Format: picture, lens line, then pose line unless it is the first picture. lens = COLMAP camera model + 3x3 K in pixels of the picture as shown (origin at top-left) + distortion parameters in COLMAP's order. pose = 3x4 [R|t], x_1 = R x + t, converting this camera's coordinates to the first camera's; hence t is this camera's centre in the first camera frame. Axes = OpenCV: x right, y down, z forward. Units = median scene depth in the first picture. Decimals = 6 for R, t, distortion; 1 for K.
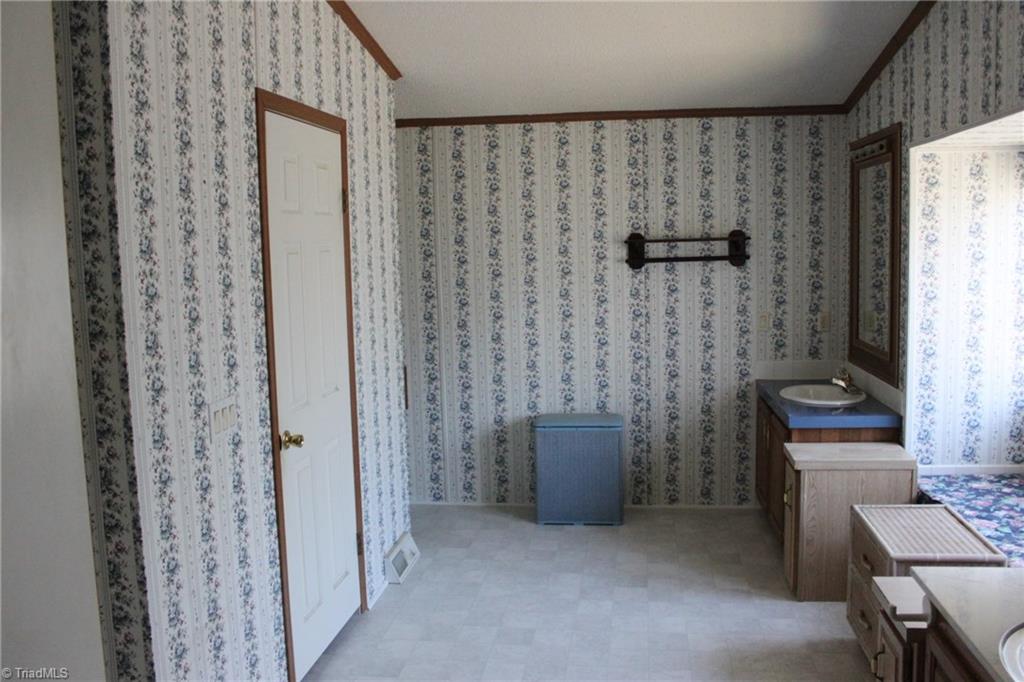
lens RADIAL K [[864.7, 0, 513.4], [0, 864.7, 334.7], [0, 0, 1]] dist [-0.164075, 0.127577]
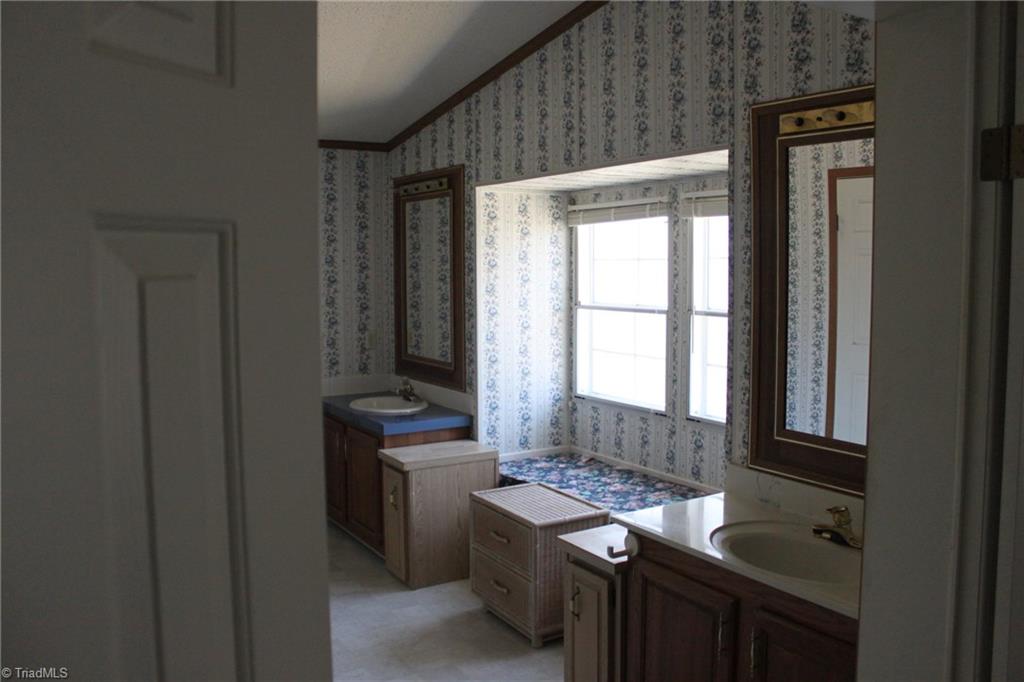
lens RADIAL K [[864.7, 0, 520.4], [0, 864.7, 338.0], [0, 0, 1]] dist [-0.164075, 0.127577]
pose [[0.763540, -0.032516, 0.644942, -0.261109], [0.052122, 0.998576, -0.011361, 0.006594], [-0.643654, 0.042291, 0.764147, 0.037908]]
